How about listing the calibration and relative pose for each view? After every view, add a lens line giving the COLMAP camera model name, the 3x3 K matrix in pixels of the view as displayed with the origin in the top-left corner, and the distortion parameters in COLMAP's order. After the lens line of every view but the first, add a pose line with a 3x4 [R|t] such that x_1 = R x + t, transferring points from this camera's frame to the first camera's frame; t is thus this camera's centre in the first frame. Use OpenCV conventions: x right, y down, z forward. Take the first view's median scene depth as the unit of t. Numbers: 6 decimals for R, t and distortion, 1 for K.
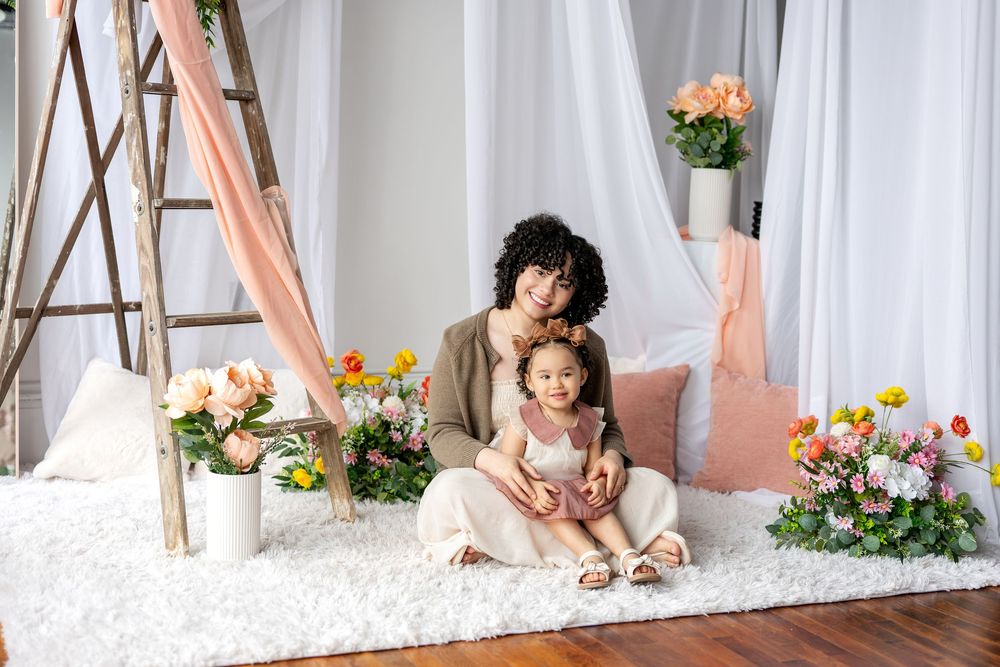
lens RADIAL K [[1365.7, 0, 552.2], [0, 1365.7, 317.3], [0, 0, 1]] dist [-0.033806, 0.068308]
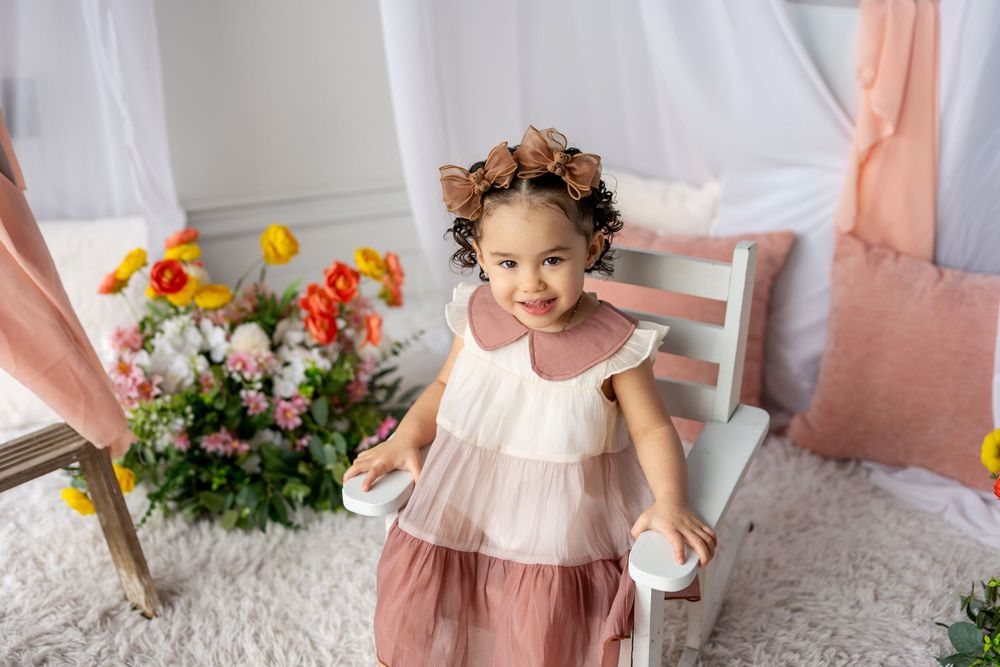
lens RADIAL K [[1395.9, 0, 492.5], [0, 1395.9, 332.8], [0, 0, 1]] dist [-0.010778, 0.007766]
pose [[0.993872, 0.008189, -0.110232, 0.041989], [0.026846, 0.949510, 0.312585, -0.108072], [0.107226, -0.313629, 0.943472, 0.445978]]
